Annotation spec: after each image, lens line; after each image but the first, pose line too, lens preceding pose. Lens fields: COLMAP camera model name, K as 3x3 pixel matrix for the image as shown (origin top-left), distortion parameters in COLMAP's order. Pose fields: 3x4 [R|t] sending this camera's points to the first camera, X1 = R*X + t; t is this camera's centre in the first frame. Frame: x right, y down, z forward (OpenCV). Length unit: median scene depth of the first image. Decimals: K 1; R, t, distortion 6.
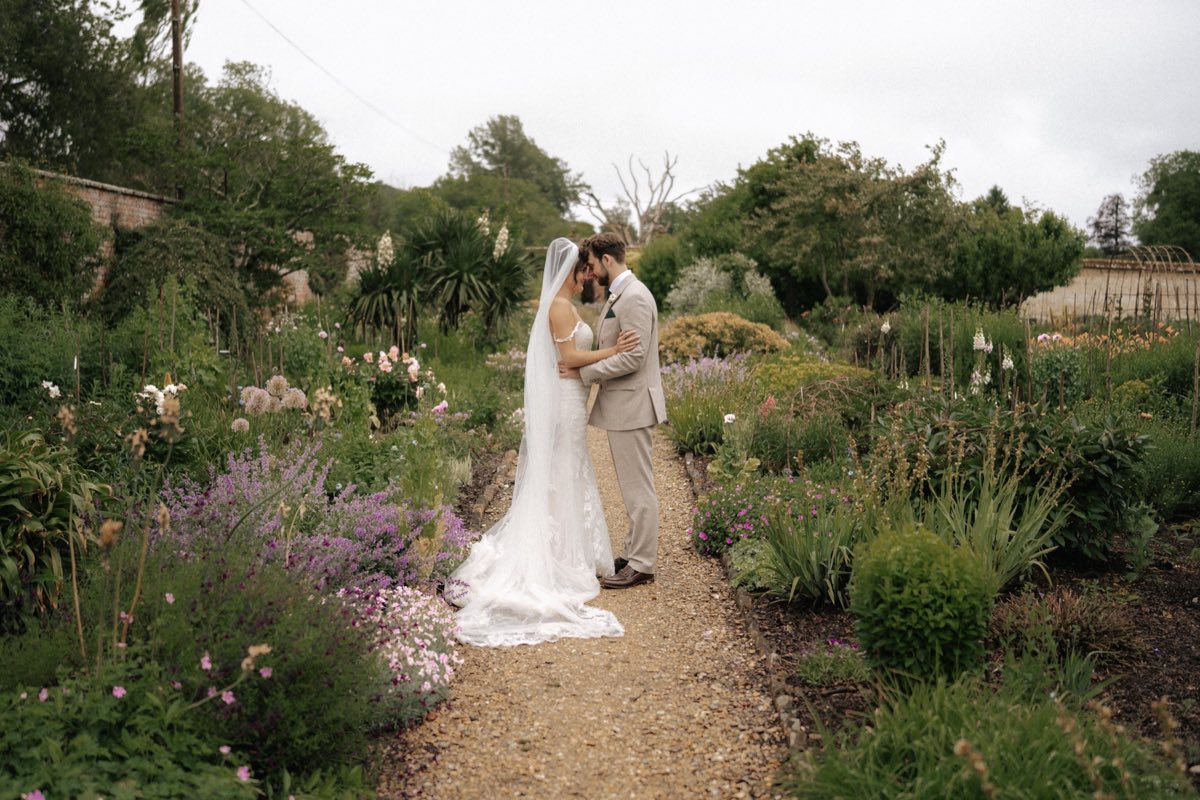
lens RADIAL K [[1189.4, 0, 601.5], [0, 1189.4, 401.4], [0, 0, 1]] dist [-0.151605, 0.007771]
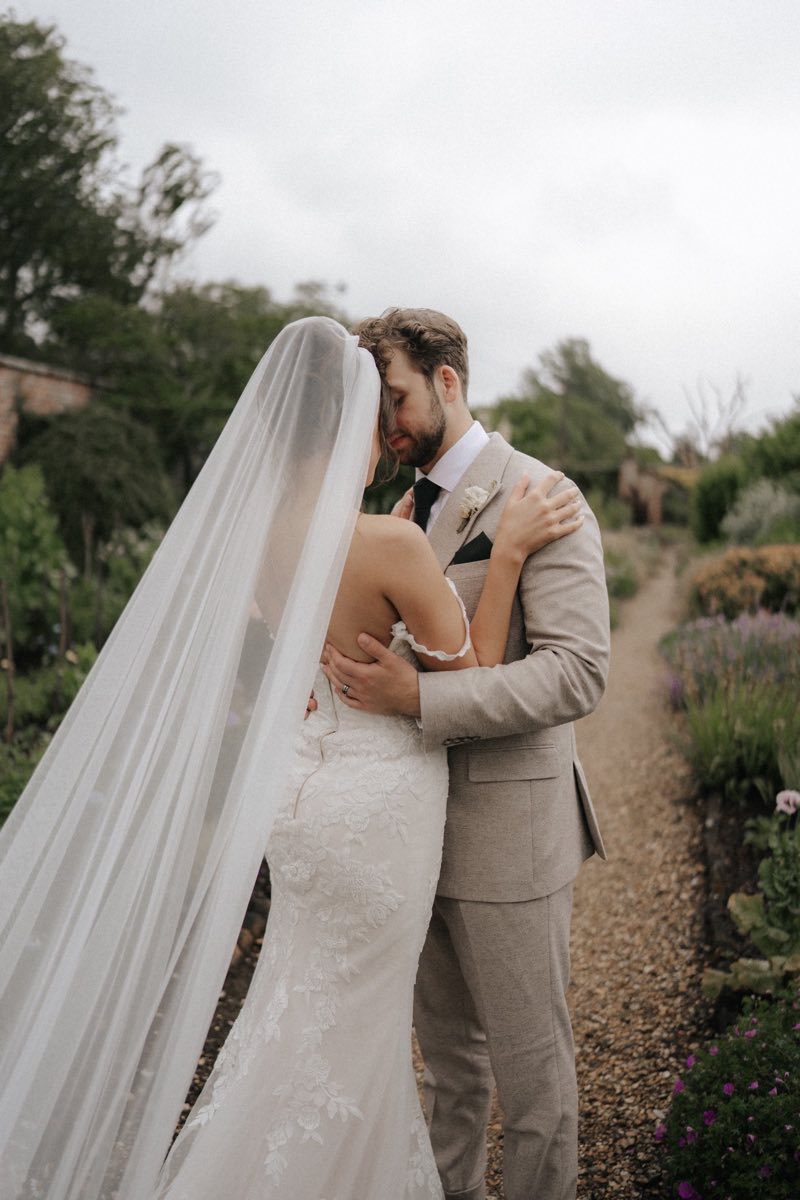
lens RADIAL K [[1200.2, 0, 400.0], [0, 1200.2, 600.0], [0, 0, 1]] dist [-0.205490, 0.271277]
pose [[0.975337, 0.045758, -0.215924, 0.025946], [-0.049979, 0.998650, -0.014124, -0.019752], [0.214986, 0.024567, 0.976308, 0.245464]]
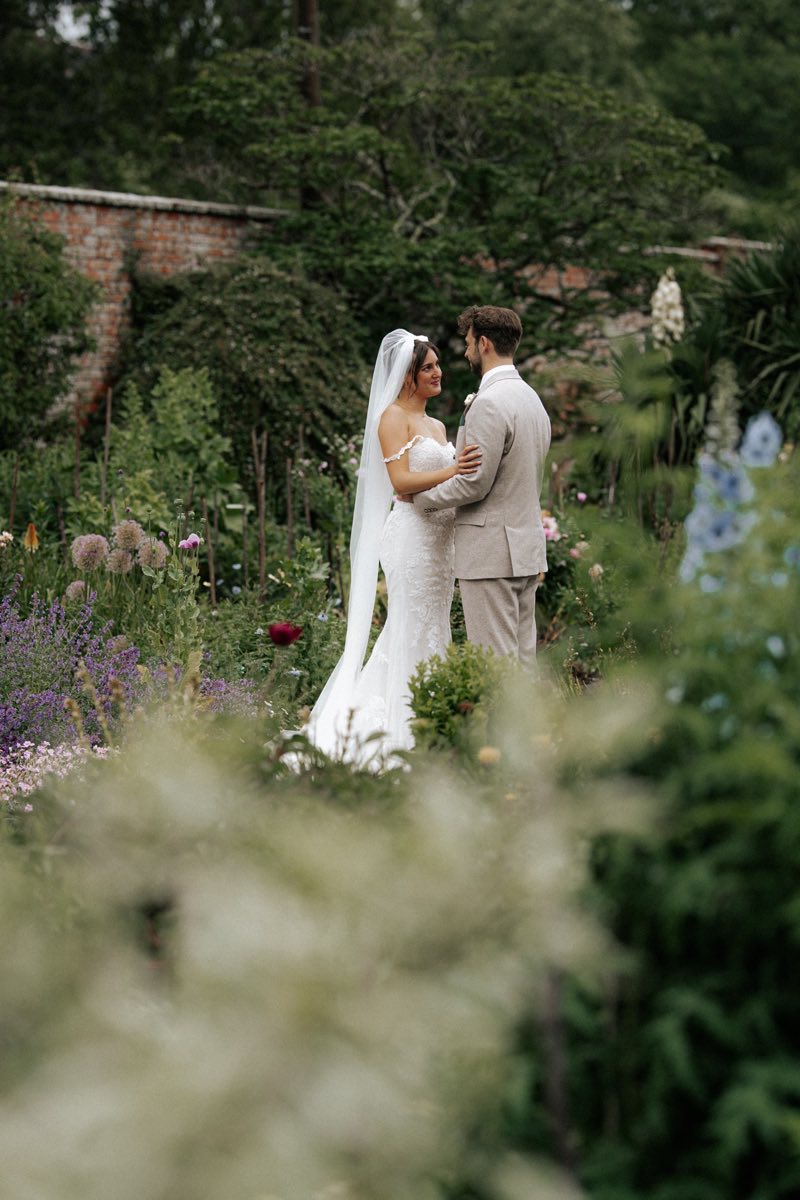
lens RADIAL K [[3299.9, 0, 400.0], [0, 3299.9, 600.0], [0, 0, 1]] dist [-0.051052, -0.053508]
pose [[0.919137, 0.007576, -0.393864, 0.264549], [-0.020003, 0.999423, -0.027458, 0.031346], [0.393429, 0.033116, 0.918758, -0.296228]]
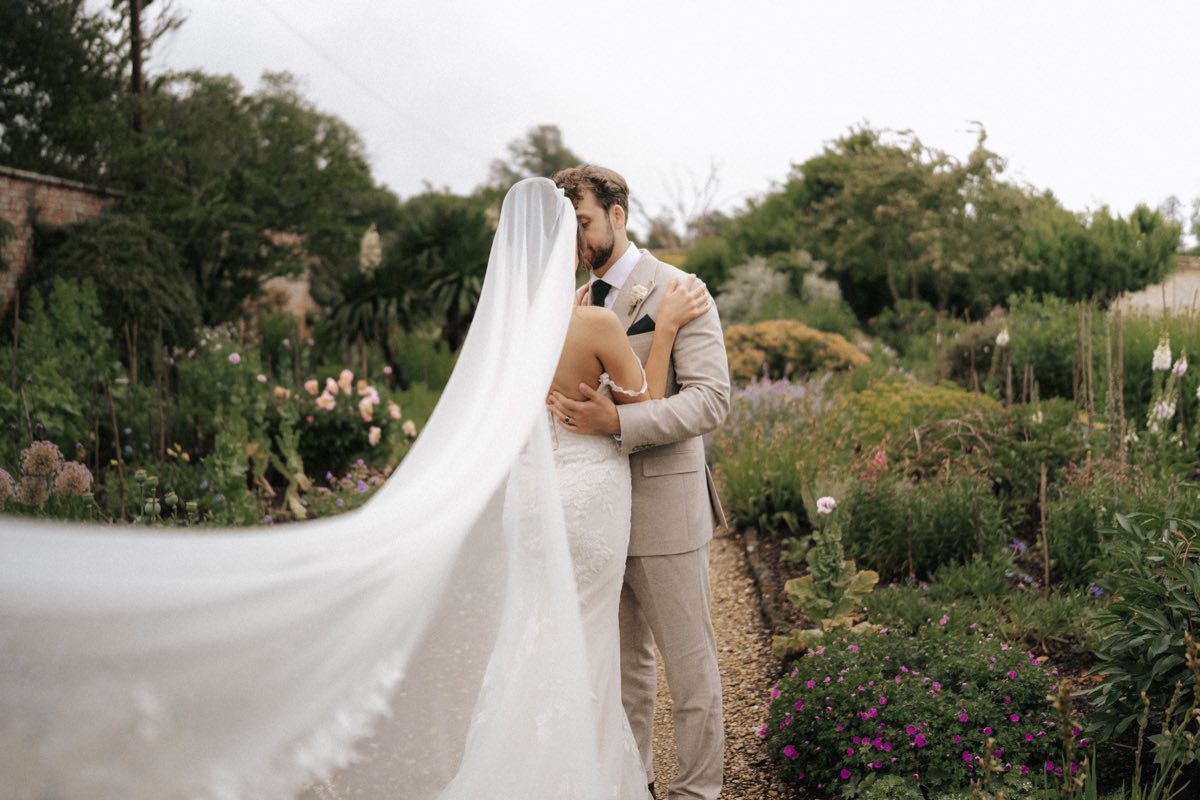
lens RADIAL K [[1214.0, 0, 638.3], [0, 1214.0, 386.6], [0, 0, 1]] dist [-0.209035, 0.247233]
pose [[0.999898, -0.011609, -0.008379, 0.009522], [0.011429, 0.999711, -0.021139, -0.013890], [0.008621, 0.021041, 0.999741, 0.180796]]
